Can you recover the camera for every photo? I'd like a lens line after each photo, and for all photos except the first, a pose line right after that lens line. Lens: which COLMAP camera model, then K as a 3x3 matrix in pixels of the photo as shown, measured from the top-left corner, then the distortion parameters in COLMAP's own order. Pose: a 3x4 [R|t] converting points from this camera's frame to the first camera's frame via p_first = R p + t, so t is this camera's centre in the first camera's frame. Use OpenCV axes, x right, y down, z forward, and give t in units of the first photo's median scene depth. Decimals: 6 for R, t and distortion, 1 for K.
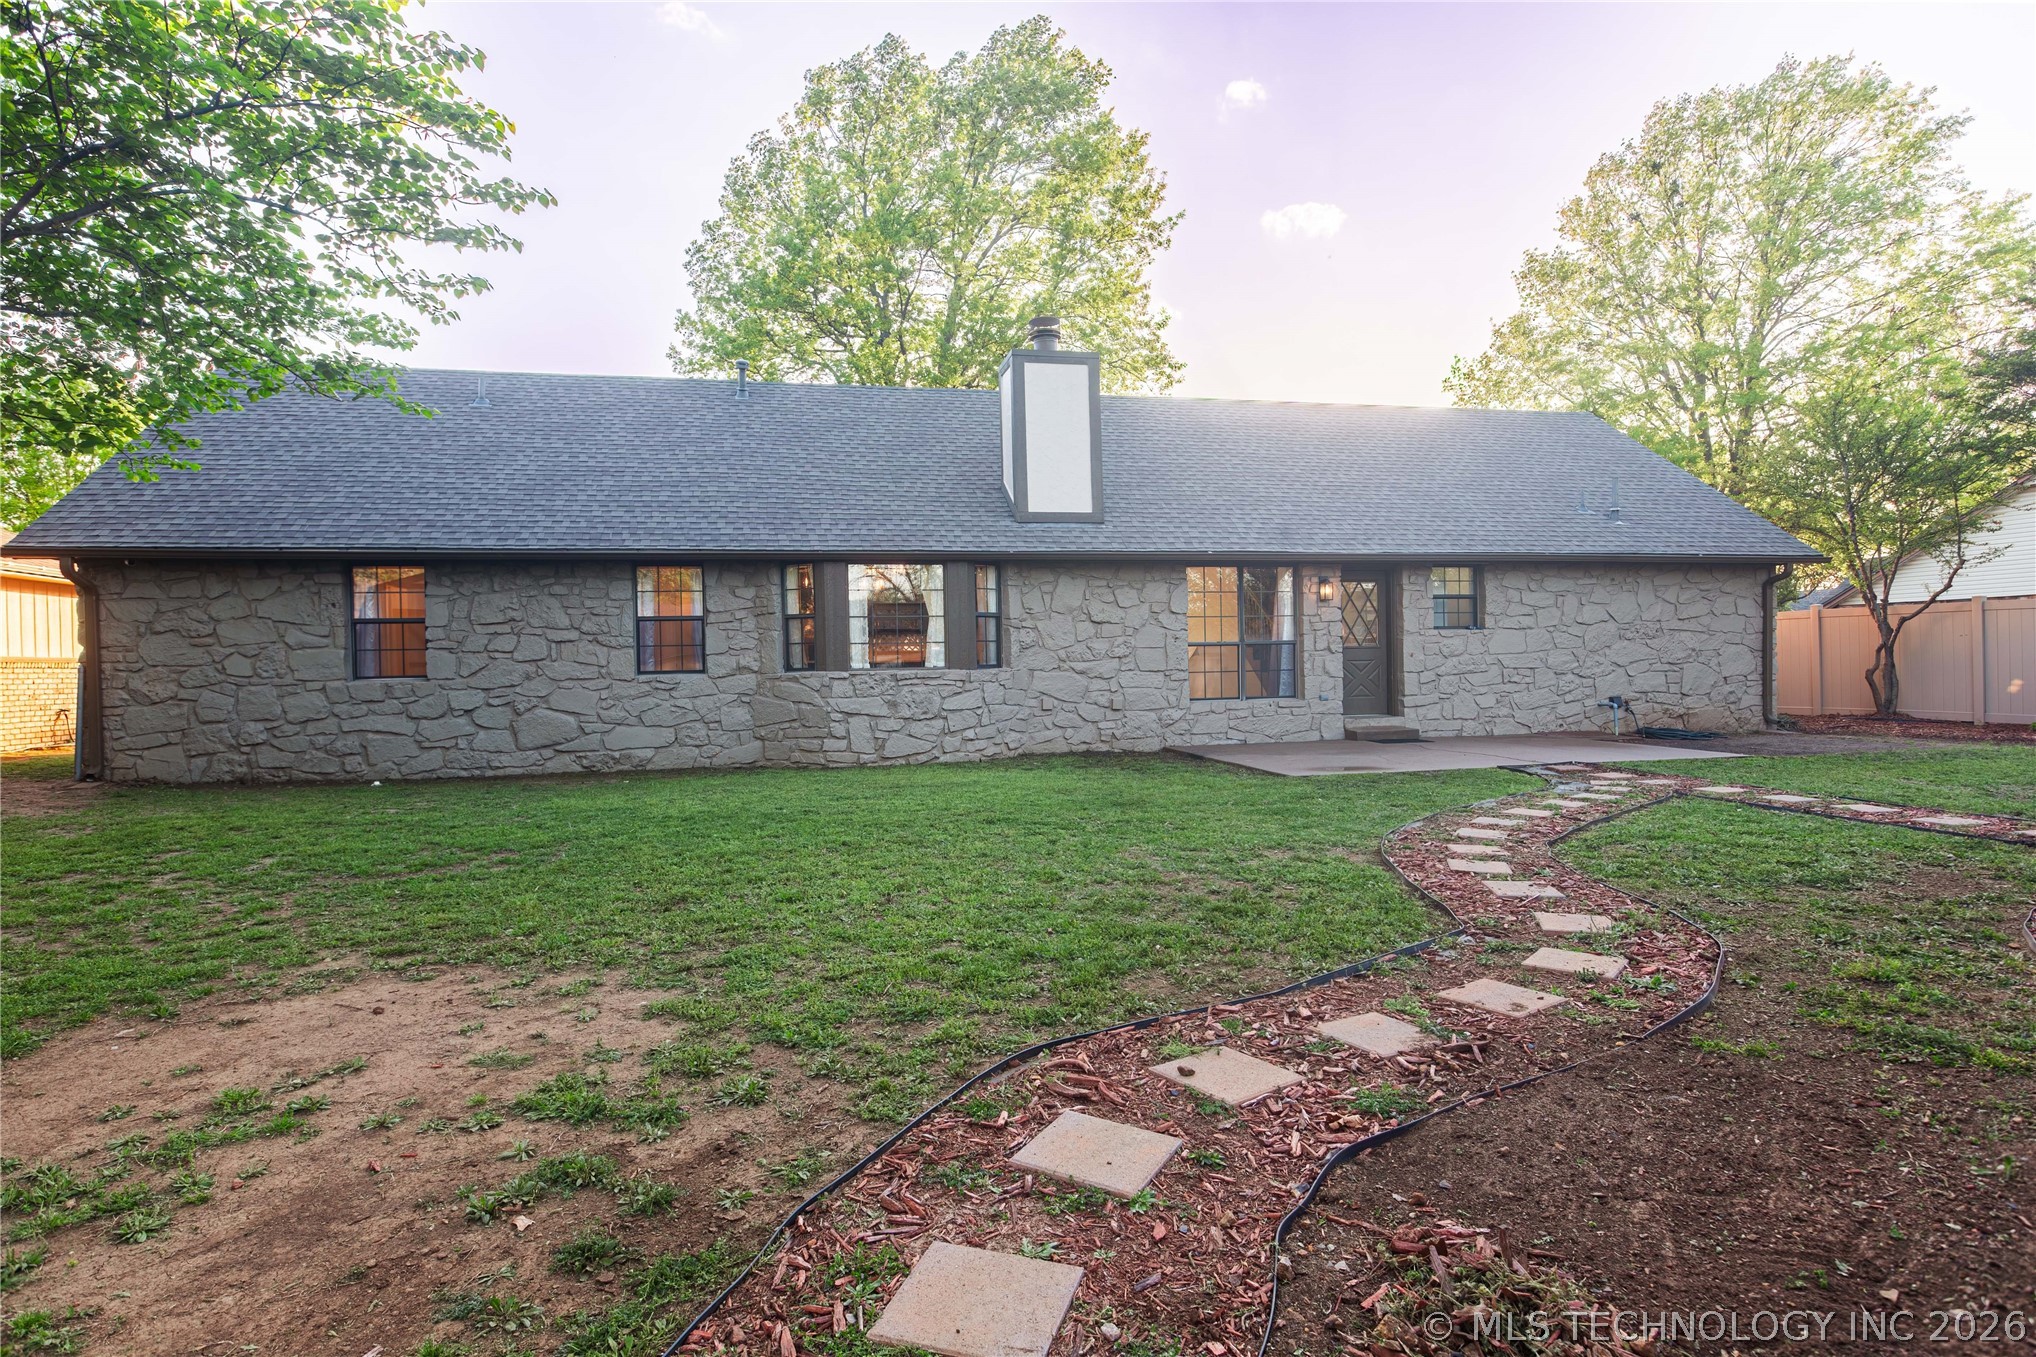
lens RADIAL K [[1118.4, 0, 1018.0], [0, 1118.4, 671.3], [0, 0, 1]] dist [0.005883, 0.000262]
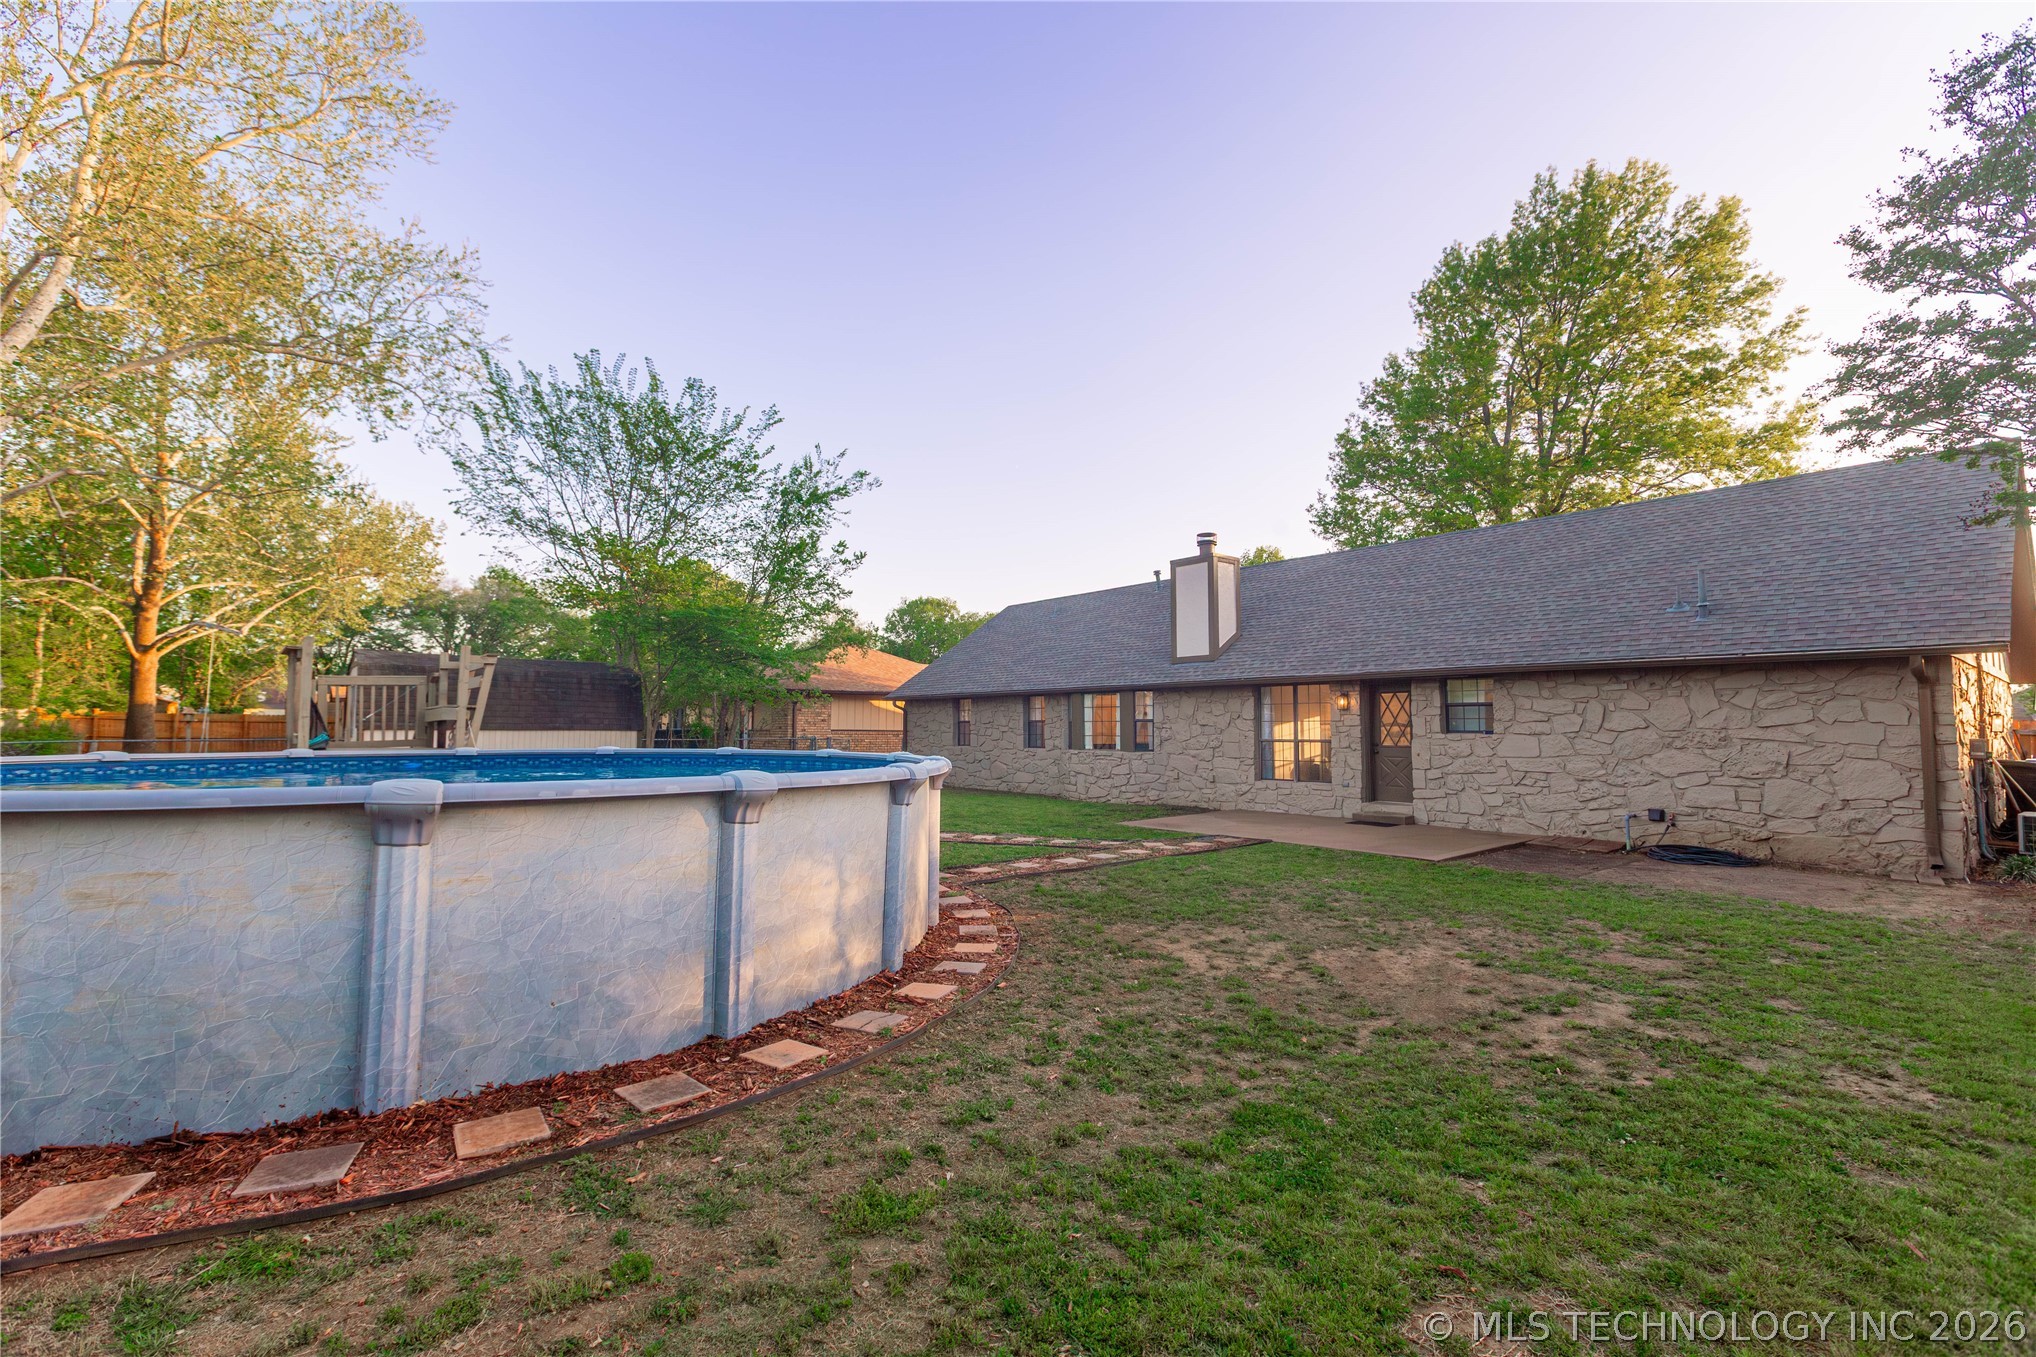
lens RADIAL K [[935.2, 0, 1017.9], [0, 935.2, 677.5], [0, 0, 1]] dist [-0.000864, -0.000073]
pose [[0.429469, -0.035604, -0.902379, 1.094104], [-0.036085, 0.997748, -0.056541, -0.025678], [0.902360, 0.056845, 0.427217, 0.192282]]
